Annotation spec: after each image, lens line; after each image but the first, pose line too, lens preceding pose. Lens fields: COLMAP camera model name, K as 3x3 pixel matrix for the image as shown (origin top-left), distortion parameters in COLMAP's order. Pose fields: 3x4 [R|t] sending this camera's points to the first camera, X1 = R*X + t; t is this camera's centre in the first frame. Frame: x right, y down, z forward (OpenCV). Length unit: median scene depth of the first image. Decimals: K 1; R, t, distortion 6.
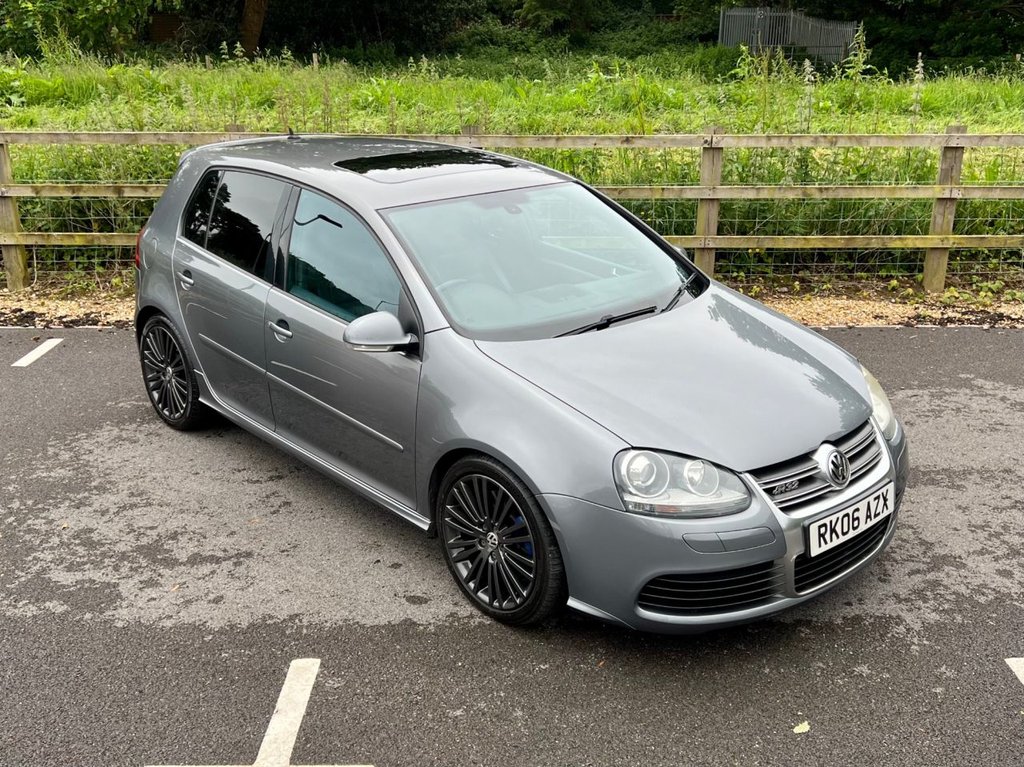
lens RADIAL K [[928.3, 0, 512.0], [0, 928.3, 383.5], [0, 0, 1]] dist [0.034932, -0.022577]
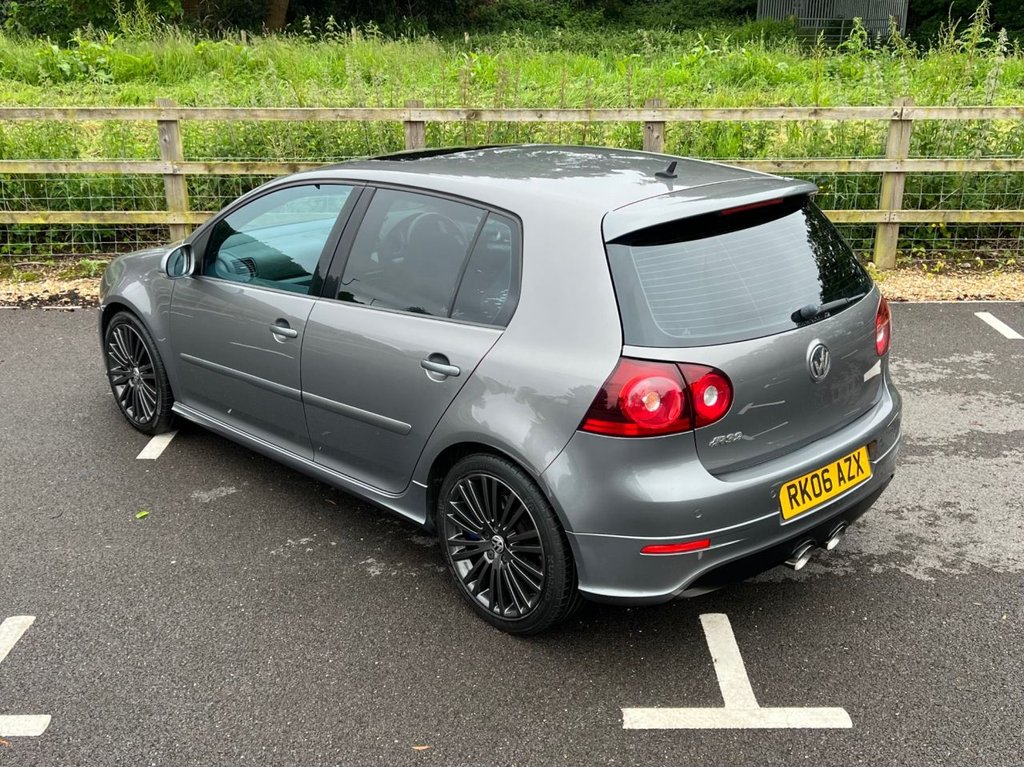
lens RADIAL K [[977.0, 0, 512.0], [0, 977.0, 383.5], [0, 0, 1]] dist [0.026498, -0.012760]
pose [[0.999965, -0.005167, 0.006576, -0.175779], [0.005121, 0.999962, 0.007028, 0.012744], [-0.006612, -0.006994, 0.999954, -0.027698]]
